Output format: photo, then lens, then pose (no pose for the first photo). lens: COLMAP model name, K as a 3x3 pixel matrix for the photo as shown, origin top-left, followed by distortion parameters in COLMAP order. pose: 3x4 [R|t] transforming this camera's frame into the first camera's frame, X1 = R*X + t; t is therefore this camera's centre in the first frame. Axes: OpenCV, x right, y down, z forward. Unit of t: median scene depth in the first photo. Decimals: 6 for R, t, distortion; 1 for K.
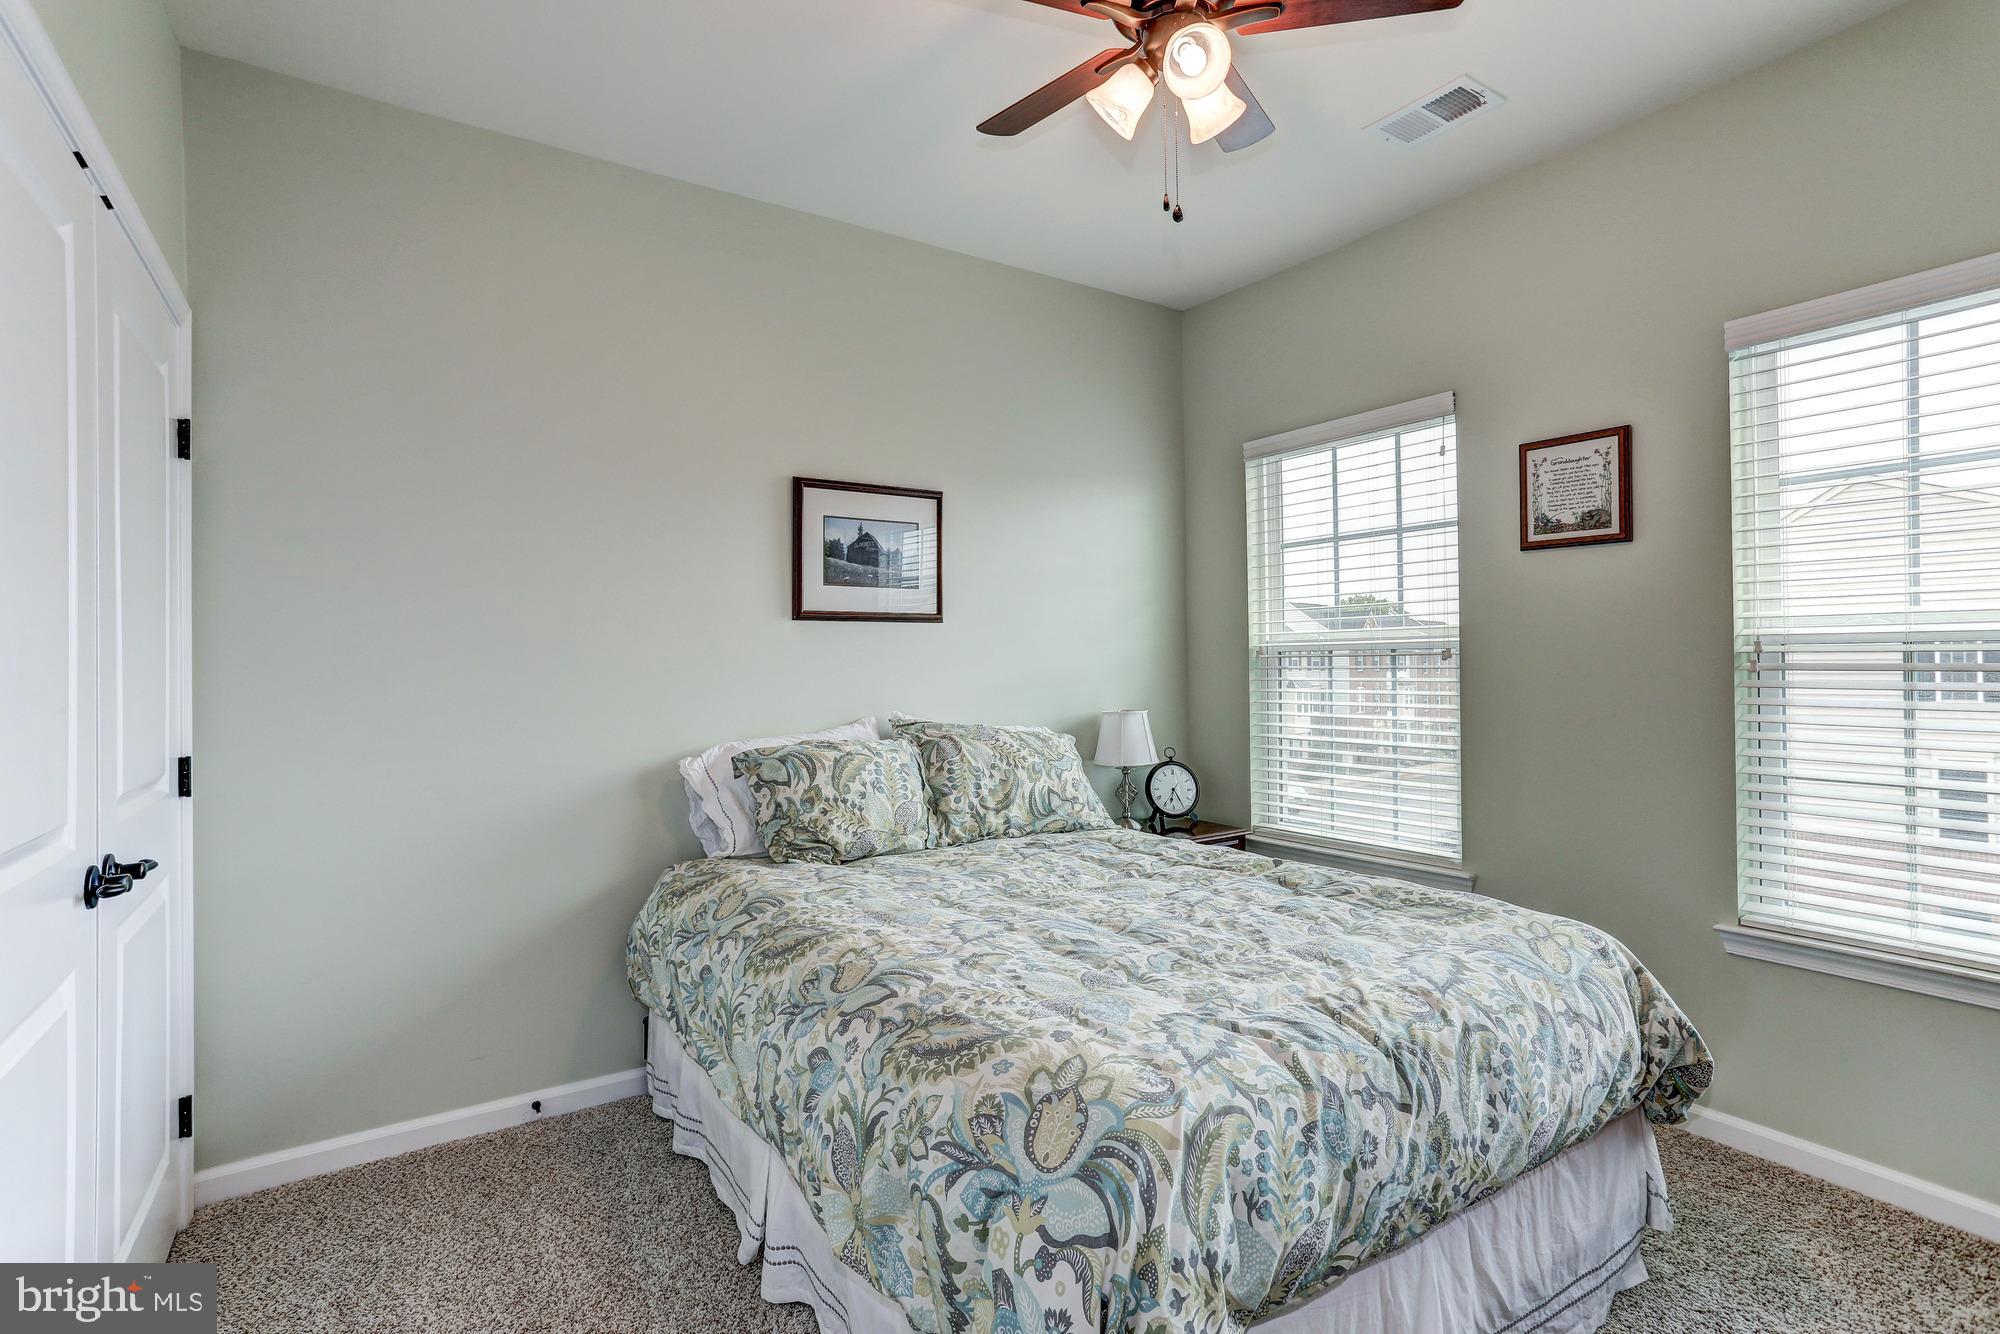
lens RADIAL K [[977.2, 0, 993.8], [0, 977.2, 654.8], [0, 0, 1]] dist [-0.047402, 0.031950]
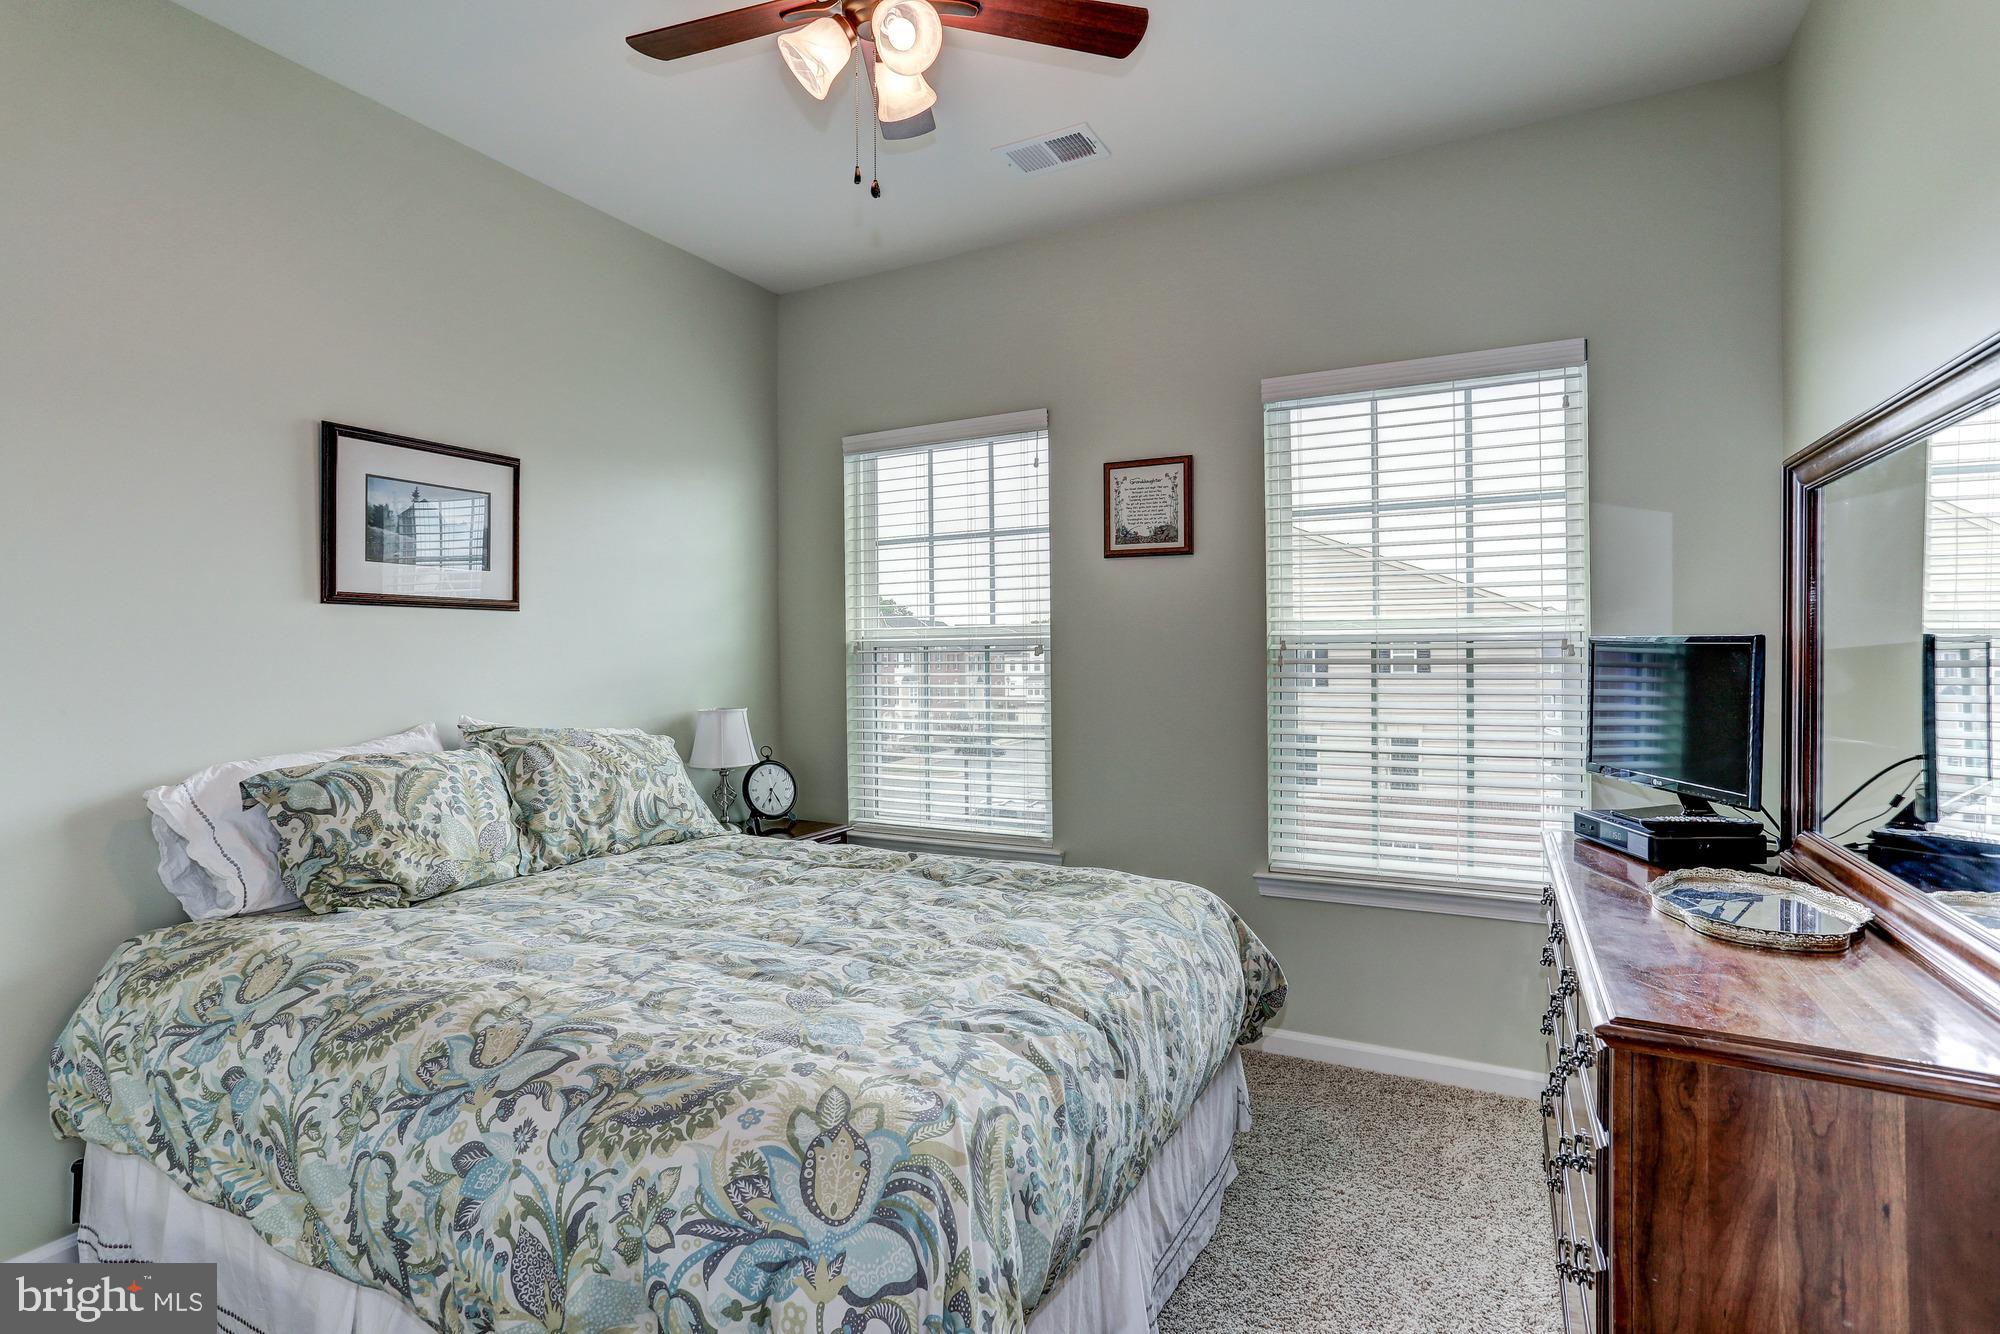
lens RADIAL K [[977.2, 0, 1008.4], [0, 977.2, 654.4], [0, 0, 1]] dist [-0.047402, 0.031950]
pose [[0.878143, 0.002775, 0.478389, -0.125293], [-0.004422, 0.999988, 0.002315, 0.002439], [-0.478377, -0.004148, 0.878145, 0.076348]]
